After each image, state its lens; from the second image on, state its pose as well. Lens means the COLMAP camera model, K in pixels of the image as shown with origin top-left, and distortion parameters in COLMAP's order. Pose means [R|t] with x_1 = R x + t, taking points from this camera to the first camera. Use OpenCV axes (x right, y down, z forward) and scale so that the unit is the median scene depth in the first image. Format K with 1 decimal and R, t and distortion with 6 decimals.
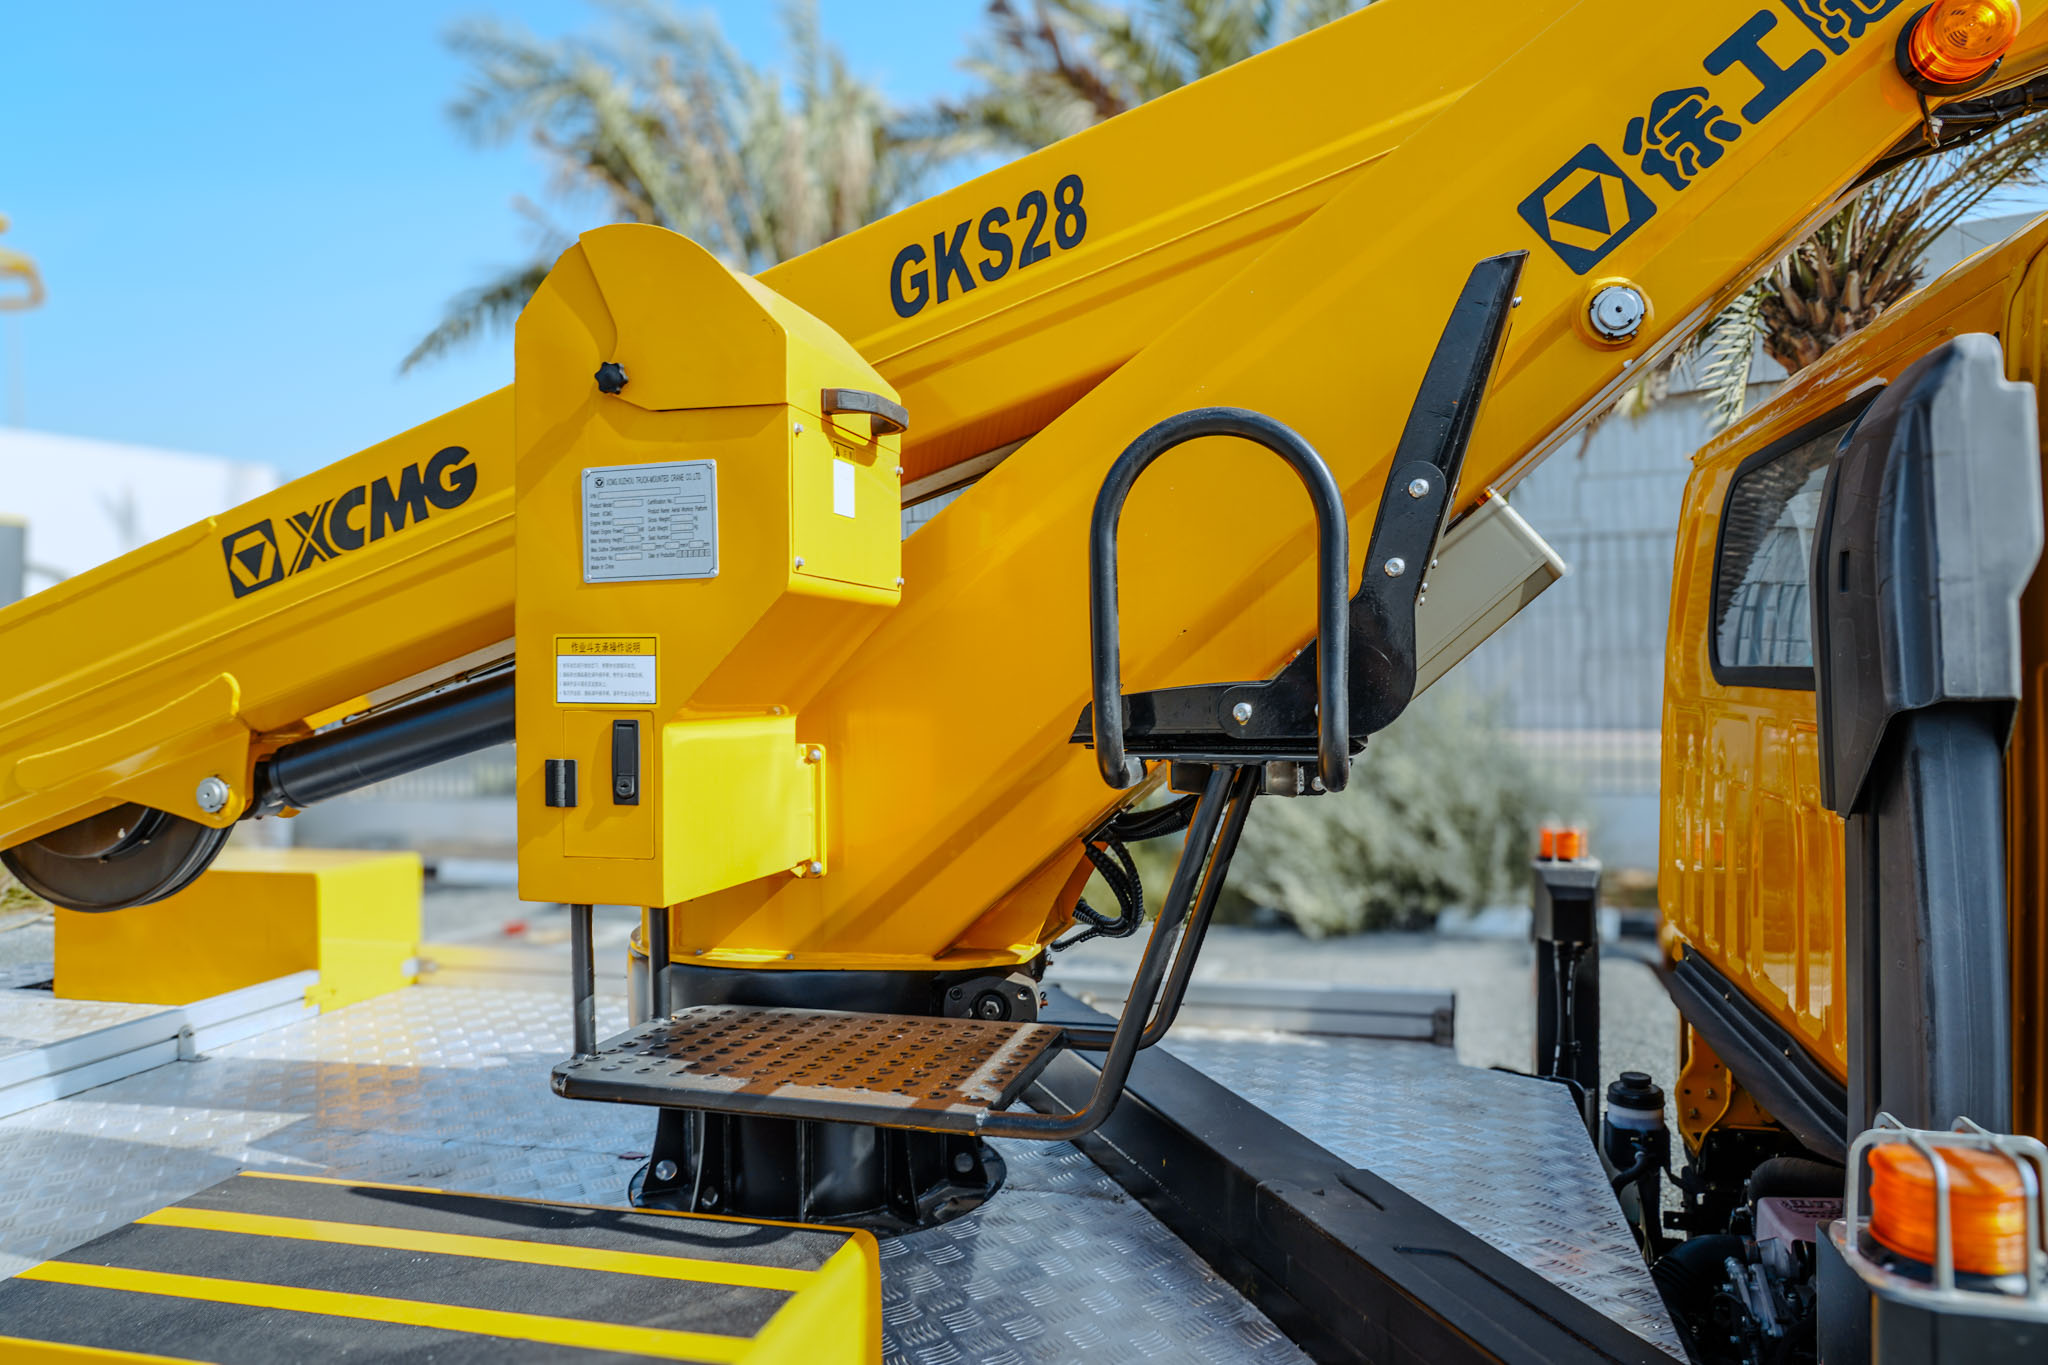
lens RADIAL K [[1421.5, 0, 1024.0], [0, 1421.5, 682.5], [0, 0, 1]] dist [-0.007471, 0.004002]
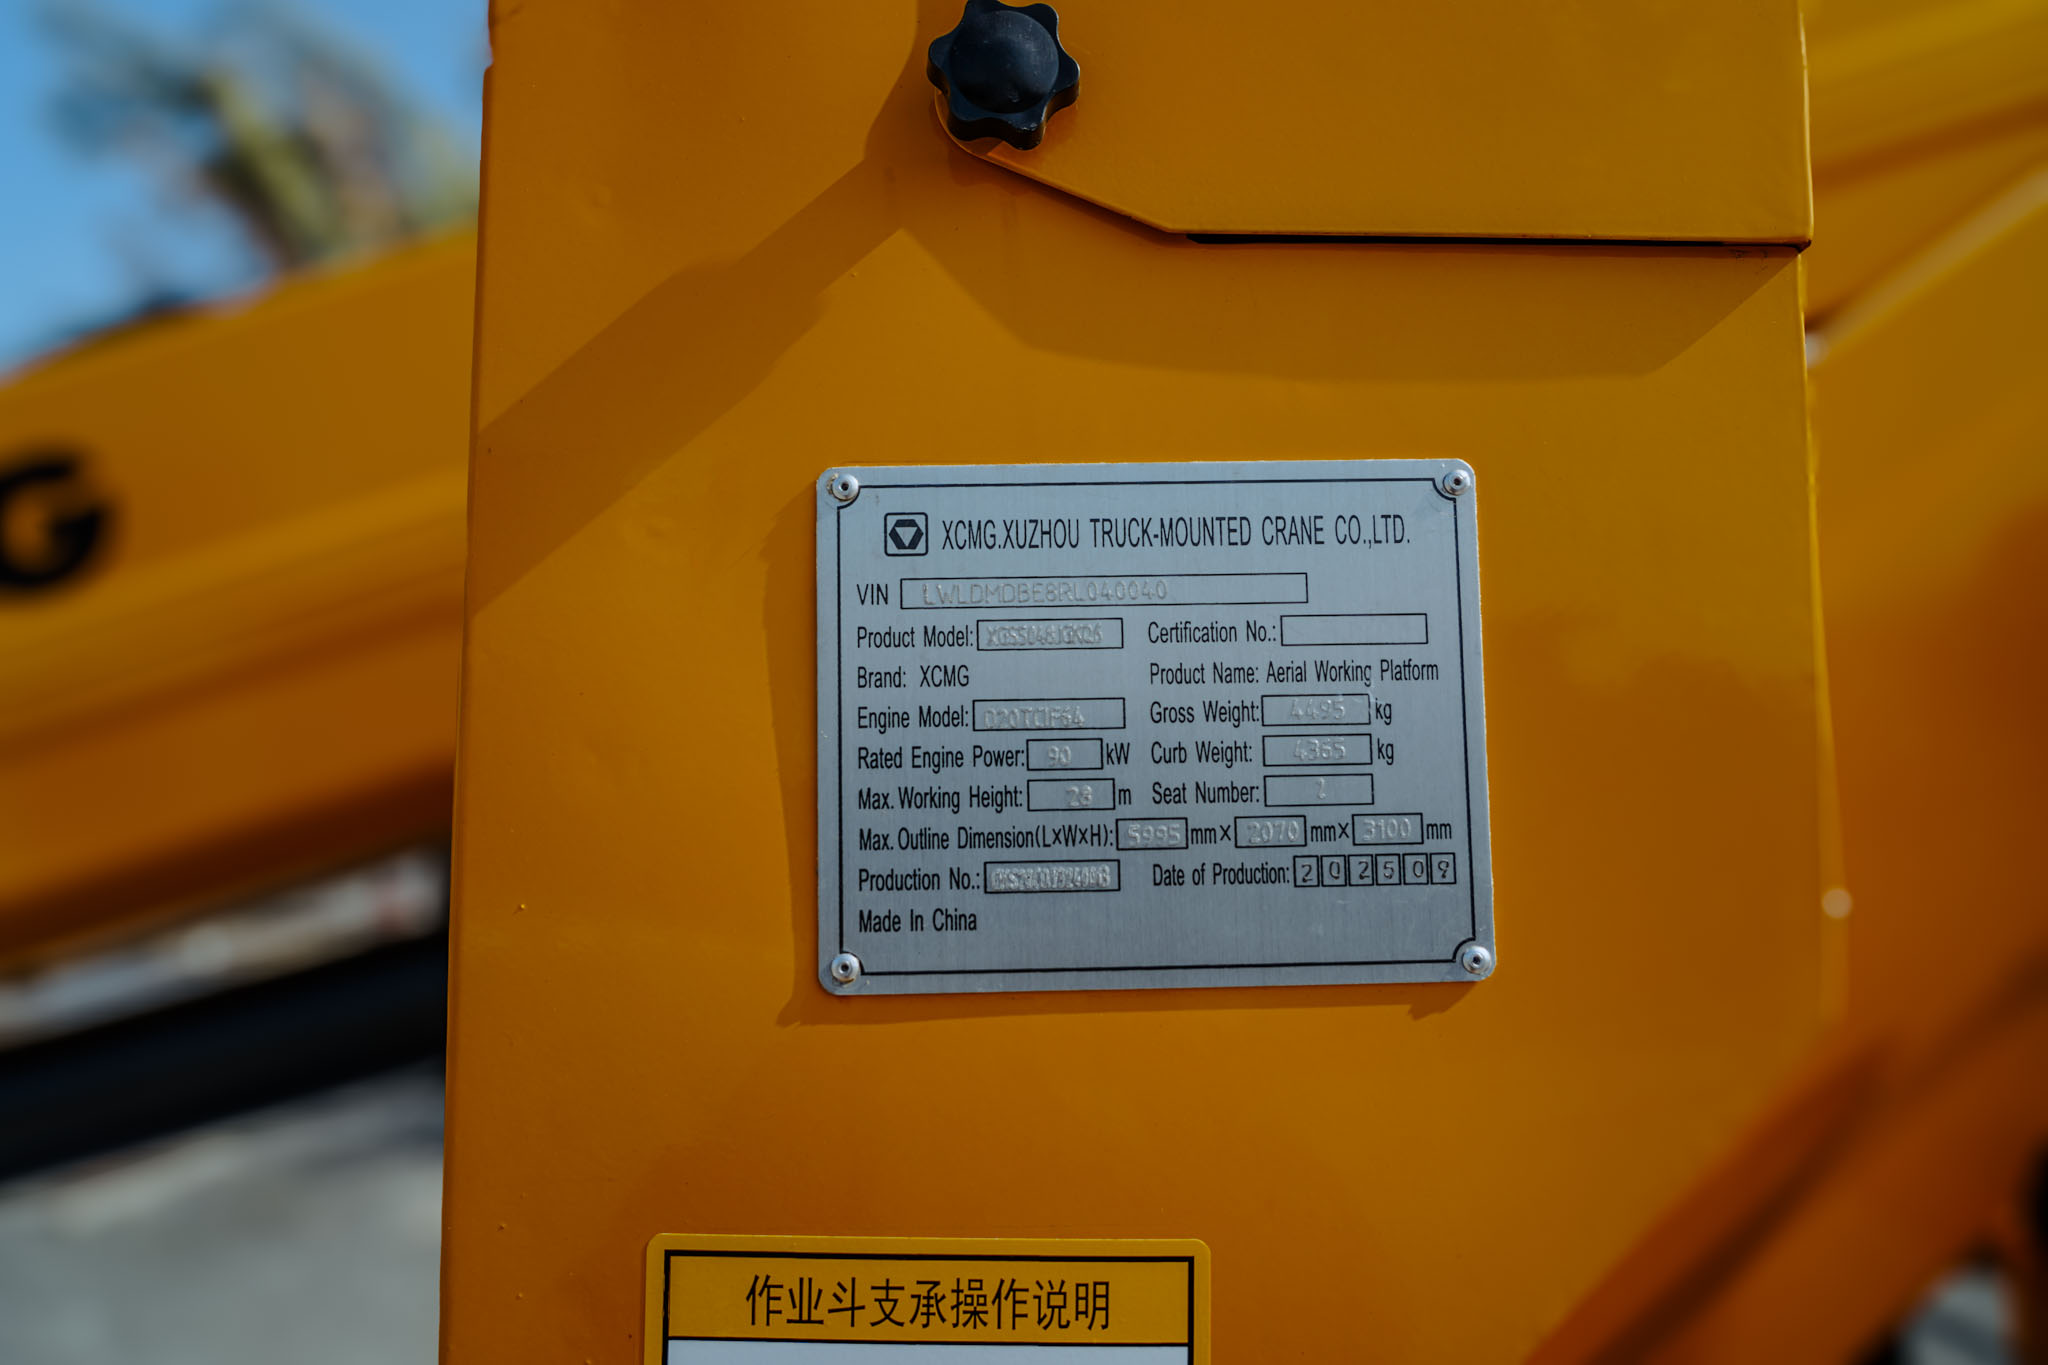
lens RADIAL K [[1421.5, 0, 1024.0], [0, 1421.5, 682.5], [0, 0, 1]] dist [-0.007471, 0.004002]
pose [[0.967612, 0.028836, 0.250791, -0.306646], [-0.008147, 0.996504, -0.083143, -0.090785], [-0.252312, 0.078407, 0.964464, 0.714870]]
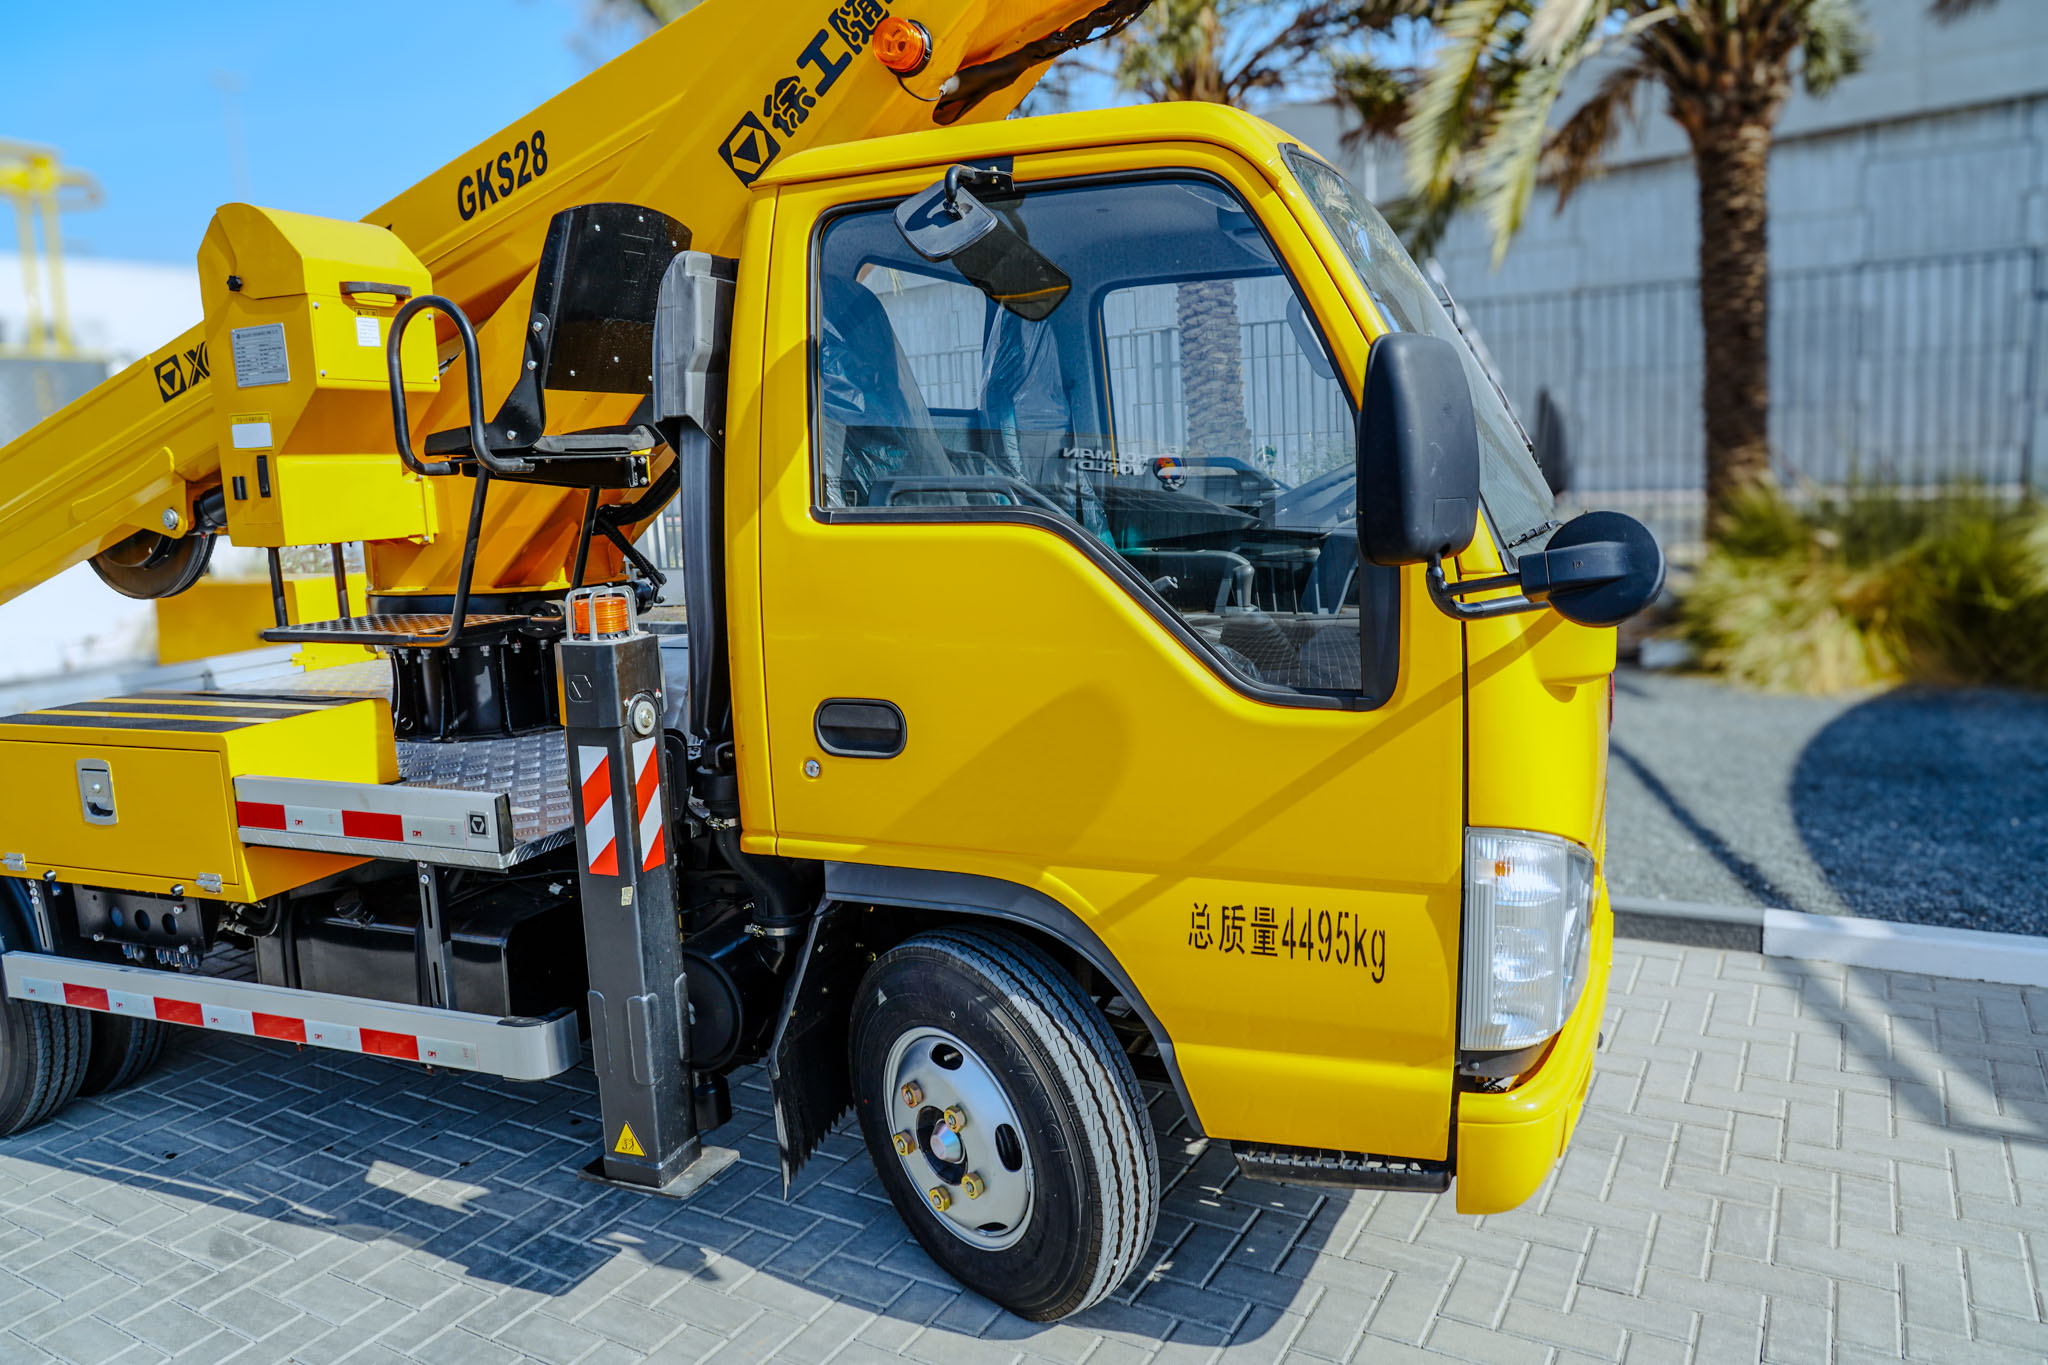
lens RADIAL K [[1421.5, 0, 1024.0], [0, 1421.5, 682.5], [0, 0, 1]] dist [-0.007471, 0.004002]
pose [[0.988953, -0.011078, -0.147812, 0.996719], [0.033587, 0.988014, 0.150669, 0.071324], [0.144371, -0.153969, 0.977472, -0.800491]]
